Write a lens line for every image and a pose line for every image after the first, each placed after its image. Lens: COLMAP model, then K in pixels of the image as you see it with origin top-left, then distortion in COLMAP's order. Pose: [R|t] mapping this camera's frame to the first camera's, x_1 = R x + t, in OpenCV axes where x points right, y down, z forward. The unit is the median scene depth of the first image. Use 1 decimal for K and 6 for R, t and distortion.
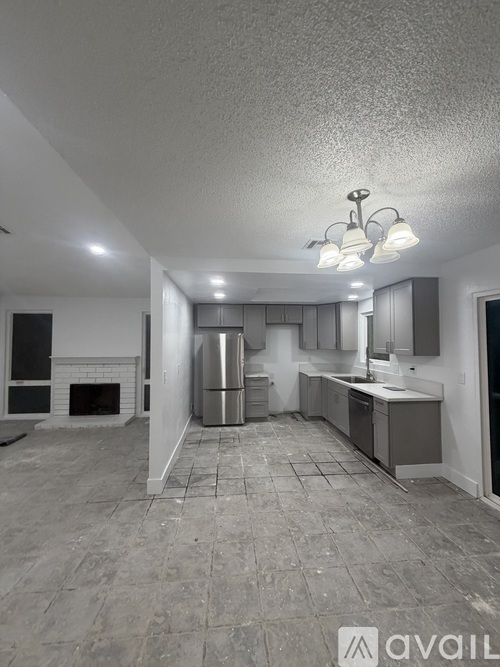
lens RADIAL K [[266.7, 0, 250.0], [0, 266.7, 333.5], [0, 0, 1]] dist [0.000640, -0.000020]
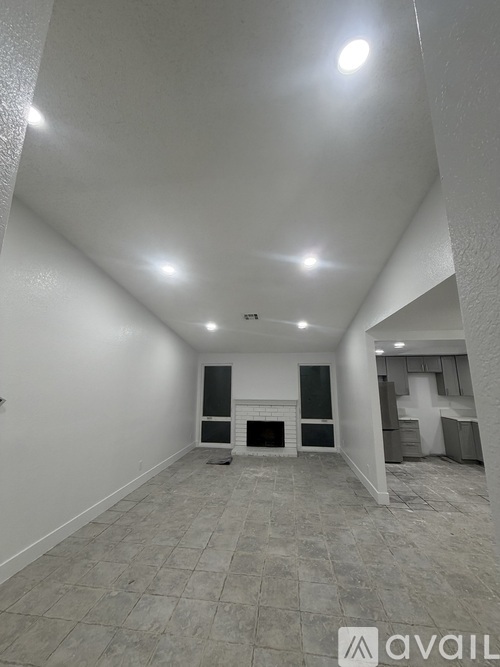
lens RADIAL K [[266.7, 0, 250.0], [0, 266.7, 333.5], [0, 0, 1]] dist [0.000640, -0.000020]
pose [[0.974698, -0.037348, -0.220382, -0.410278], [0.002134, 0.987452, -0.157905, -0.027524], [0.223514, 0.153439, 0.962548, -0.353436]]
